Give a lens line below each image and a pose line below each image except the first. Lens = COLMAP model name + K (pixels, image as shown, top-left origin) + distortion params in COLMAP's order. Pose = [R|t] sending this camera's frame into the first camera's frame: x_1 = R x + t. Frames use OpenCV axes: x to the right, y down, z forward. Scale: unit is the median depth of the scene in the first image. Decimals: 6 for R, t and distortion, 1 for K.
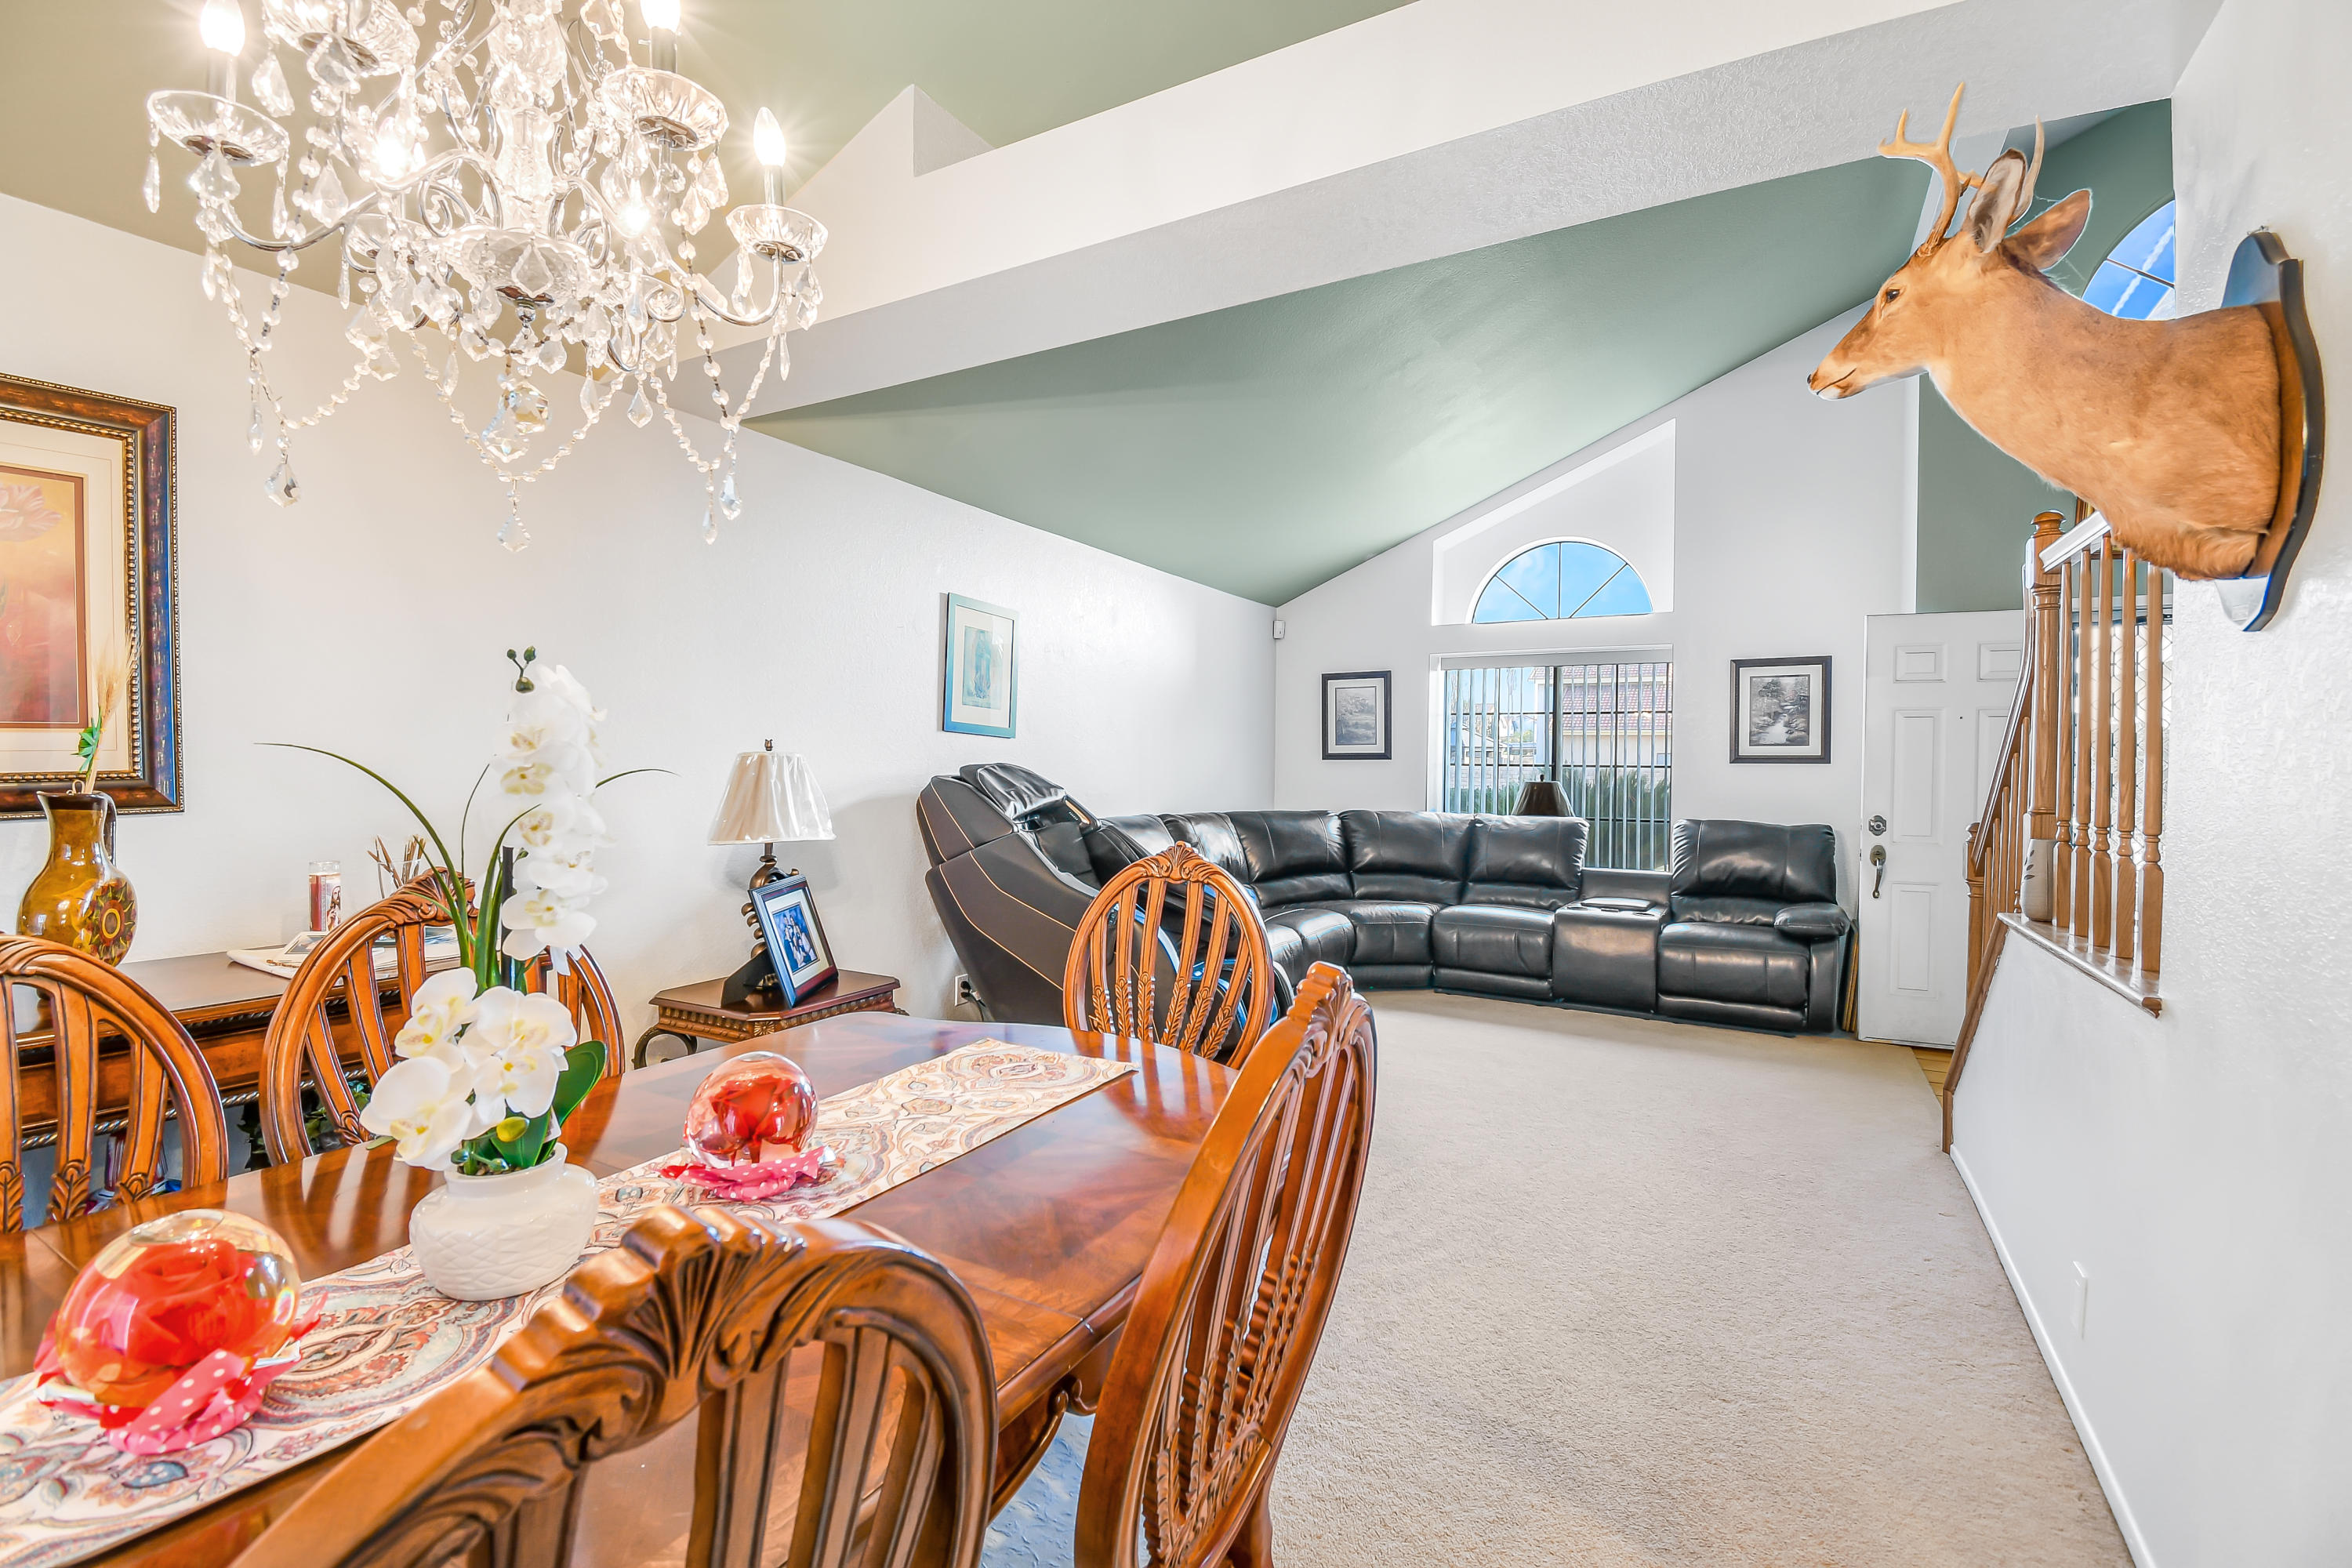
lens RADIAL K [[1063.9, 0, 1165.6], [0, 1063.9, 776.7], [0, 0, 1]] dist [0.003572, -0.000529]
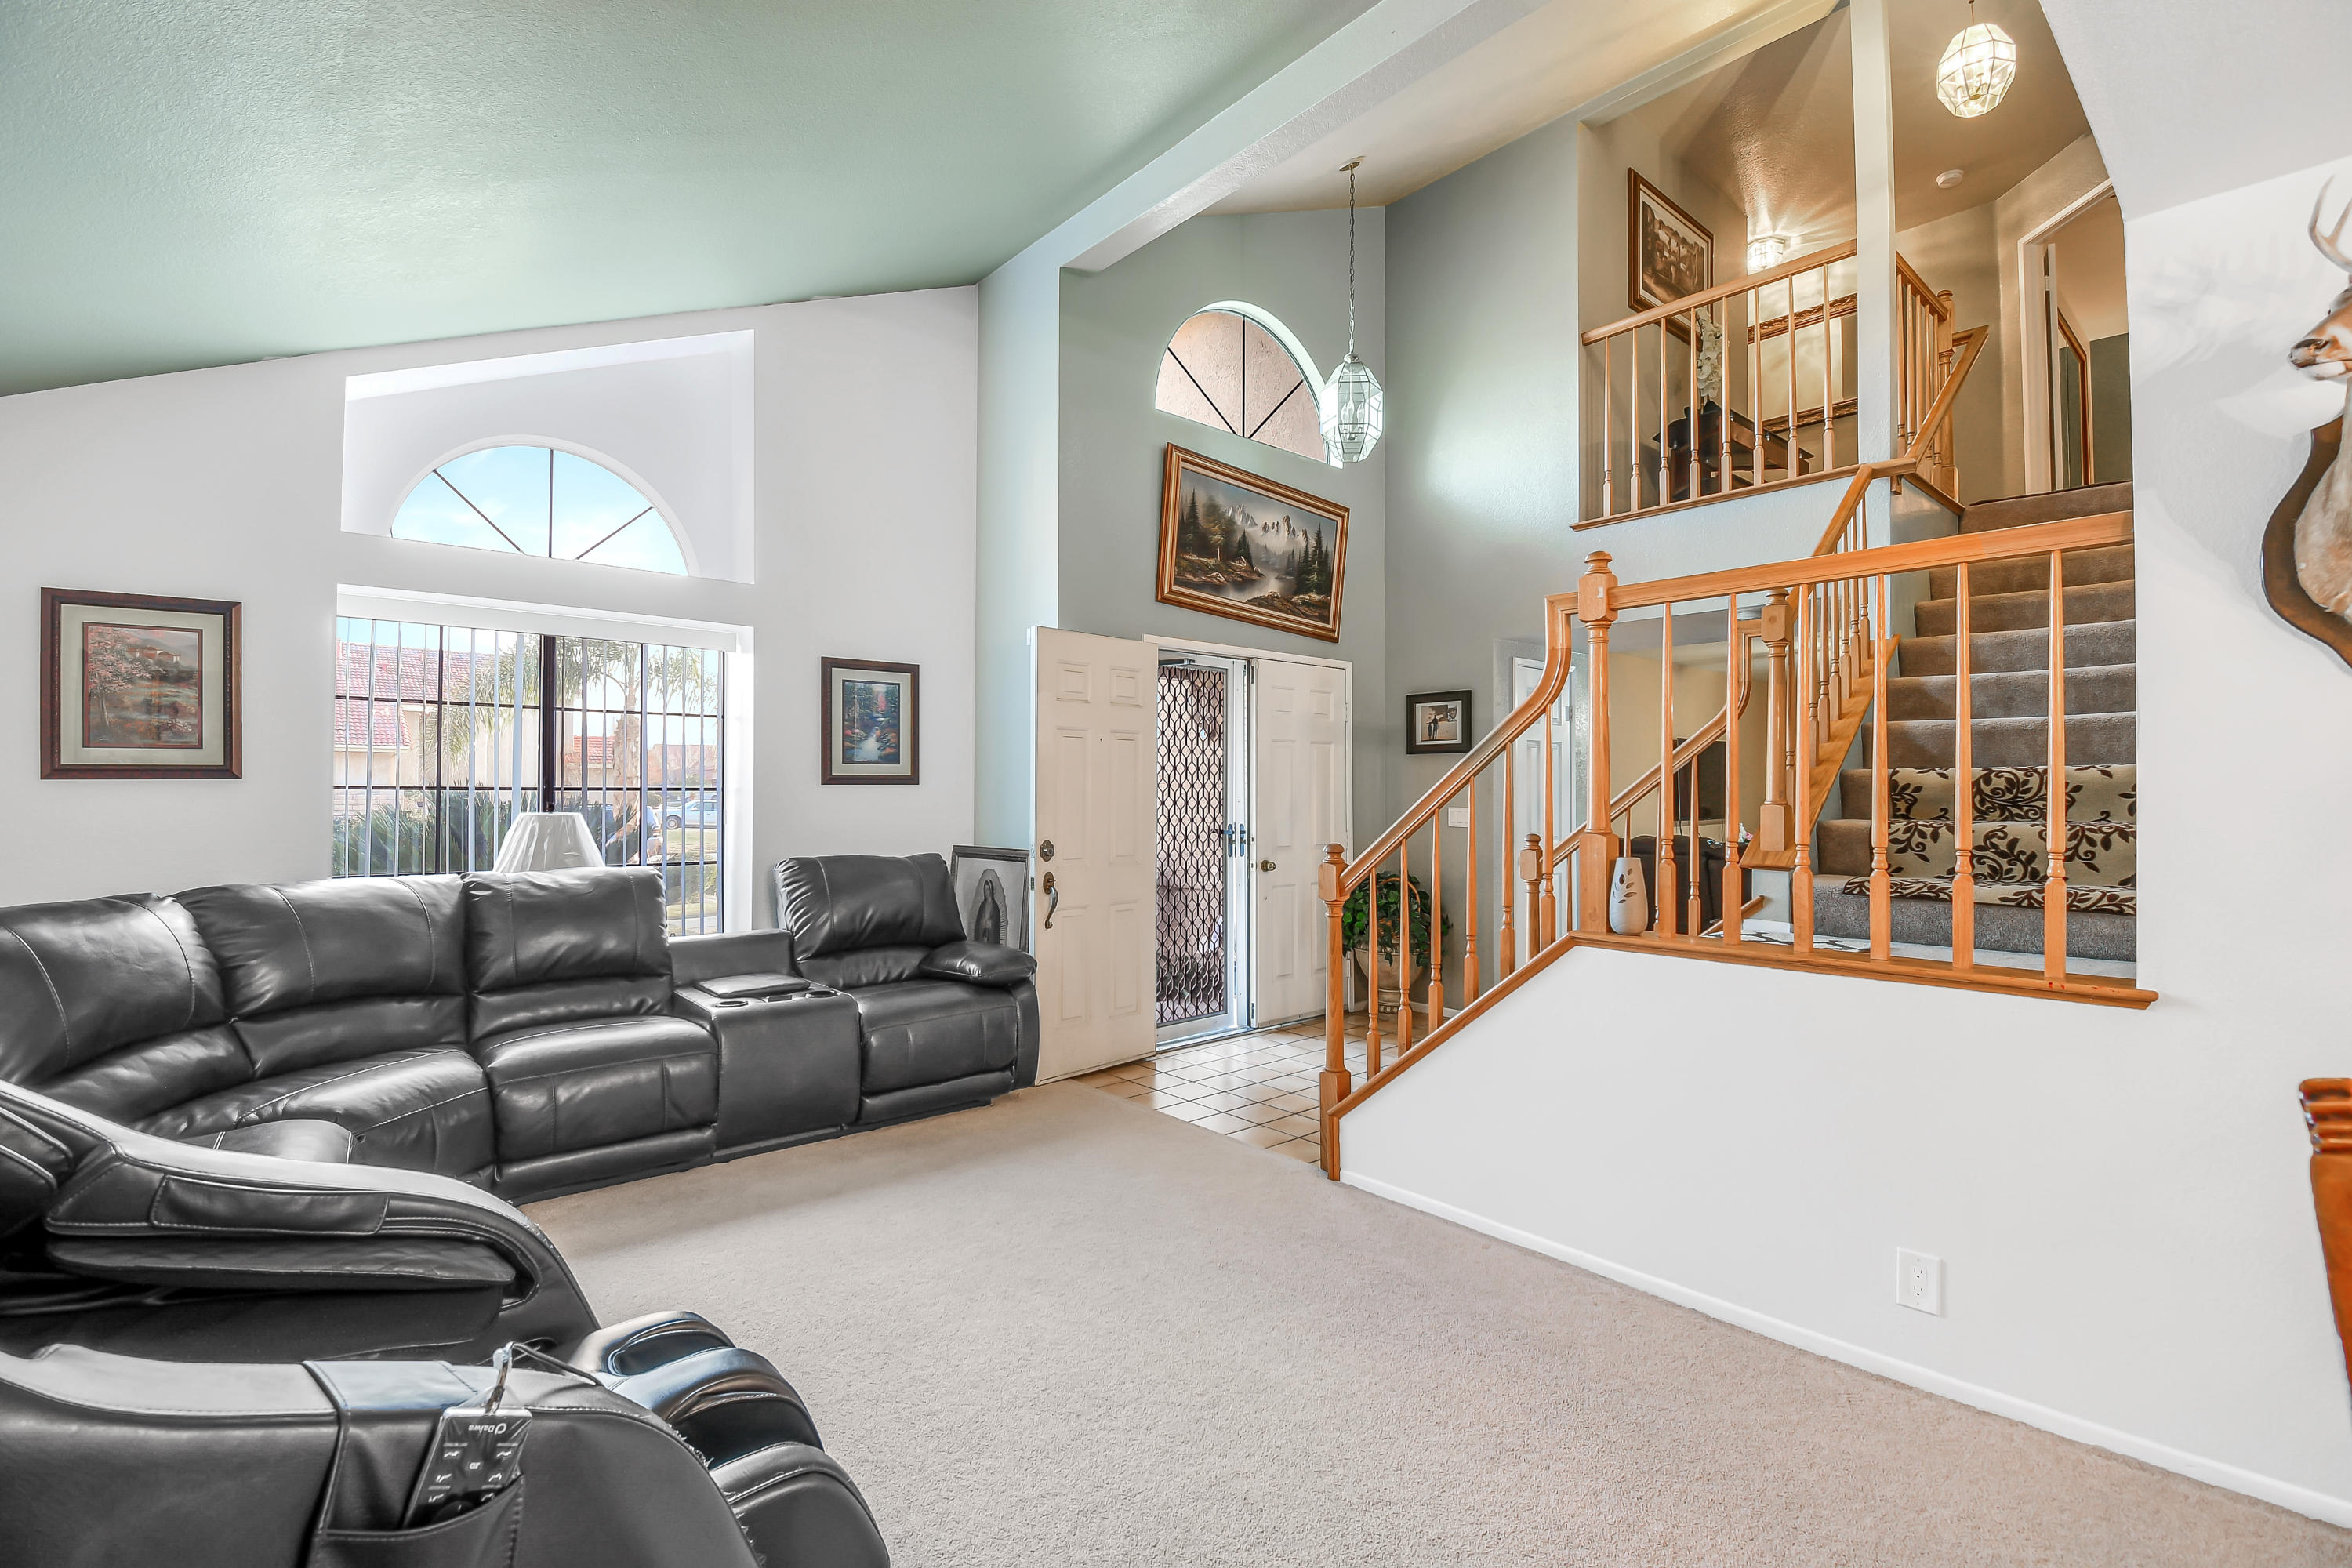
lens RADIAL K [[1063.9, 0, 1184.6], [0, 1063.9, 785.6], [0, 0, 1]] dist [0.003572, -0.000529]
pose [[0.317155, -0.003470, 0.948367, -0.146649], [0.014631, 0.999892, -0.001234, -0.007175], [-0.948261, 0.014267, 0.317171, 0.495169]]
